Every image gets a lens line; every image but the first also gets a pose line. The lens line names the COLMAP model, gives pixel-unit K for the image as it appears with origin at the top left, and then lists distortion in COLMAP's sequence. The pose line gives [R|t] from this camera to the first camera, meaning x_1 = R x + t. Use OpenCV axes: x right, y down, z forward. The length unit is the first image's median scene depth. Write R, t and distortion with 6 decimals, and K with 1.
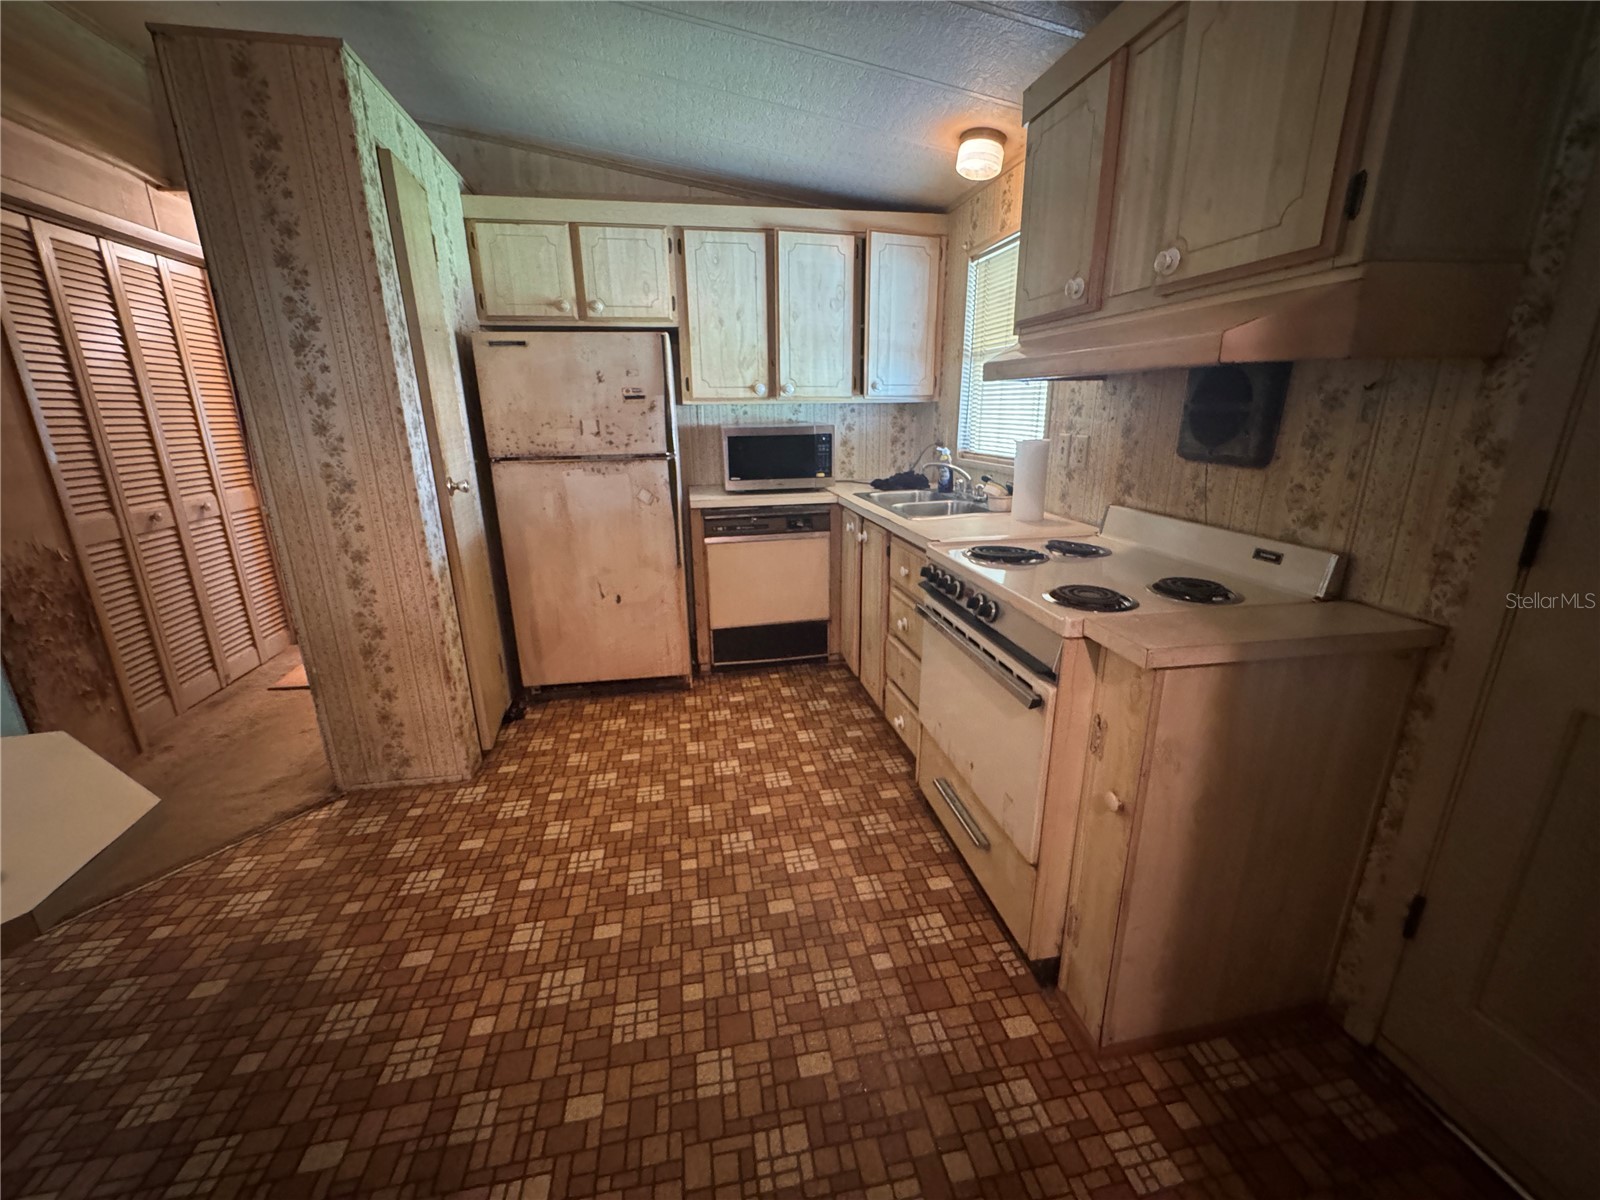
lens RADIAL K [[641.8, 0, 798.2], [0, 641.8, 598.1], [0, 0, 1]] dist [-0.005147, 0.000895]
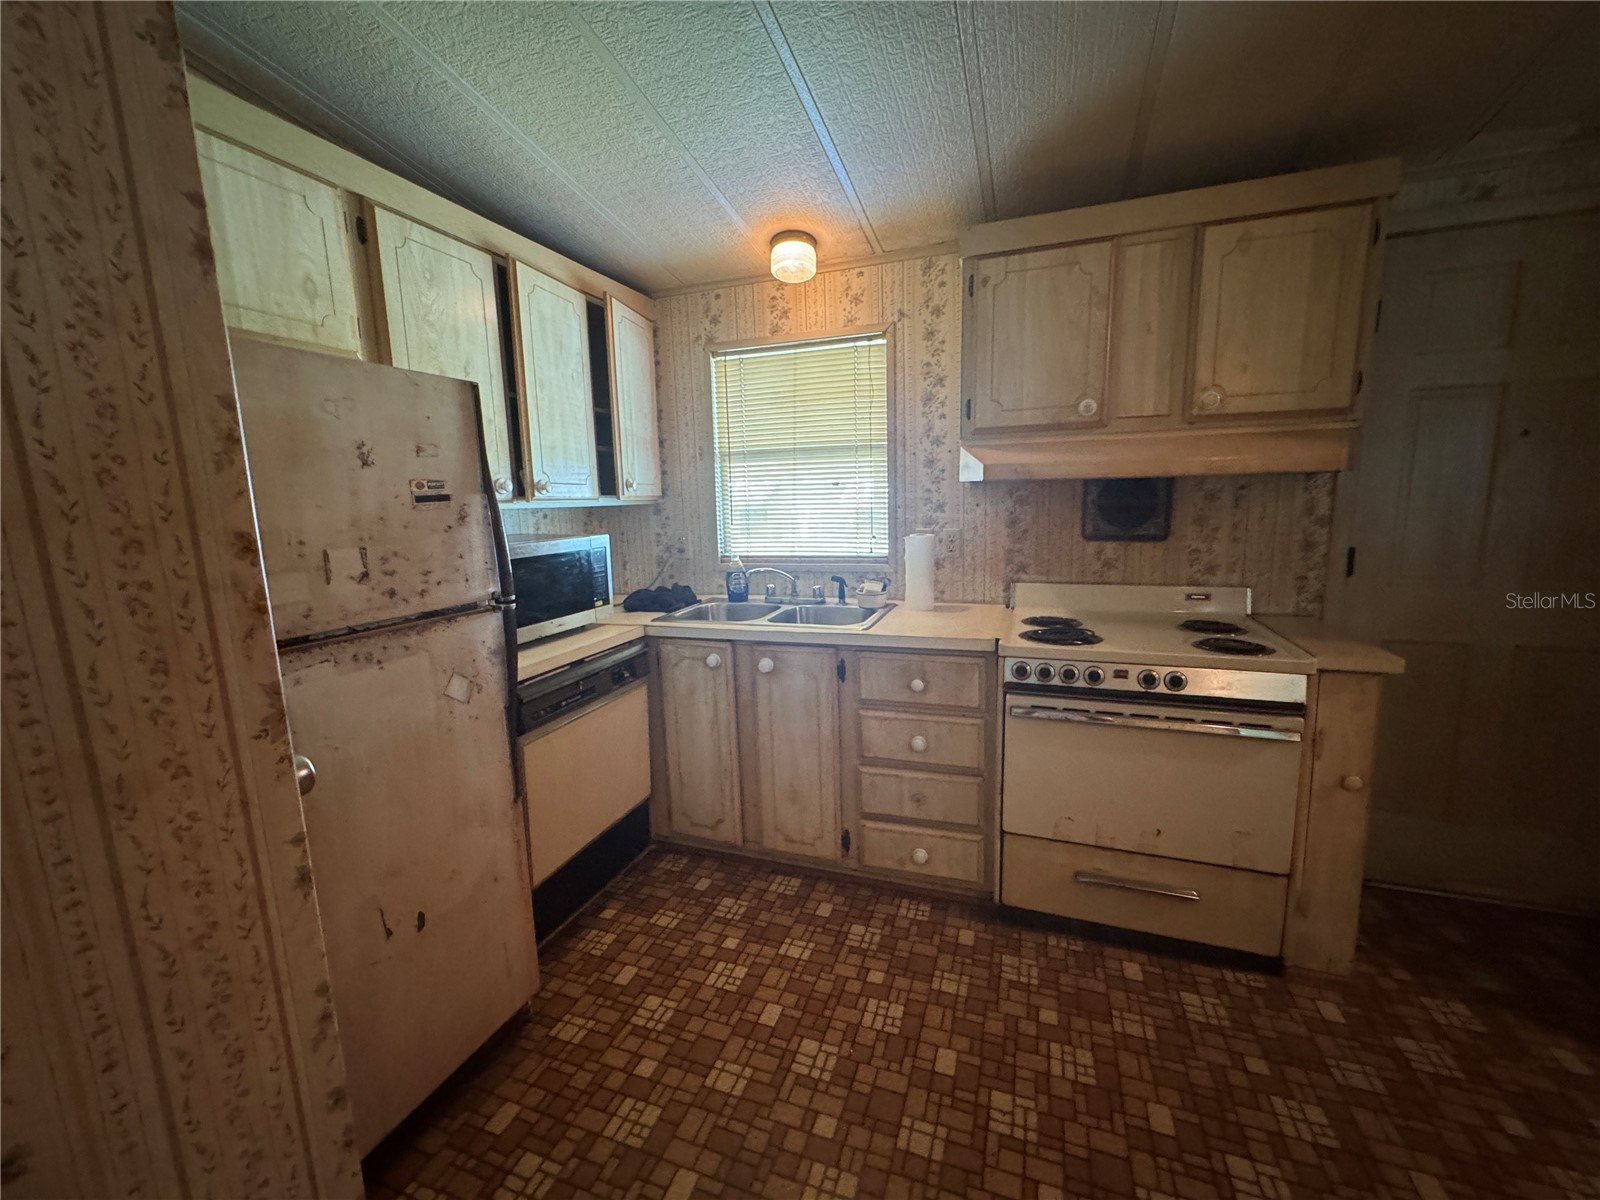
lens RADIAL K [[641.8, 0, 794.1], [0, 641.8, 599.4], [0, 0, 1]] dist [-0.005147, 0.000895]
pose [[0.513174, -0.135439, 0.847531, -0.543932], [0.263040, 0.964771, -0.005094, -0.161314], [-0.816984, 0.225549, 0.530721, 0.525641]]
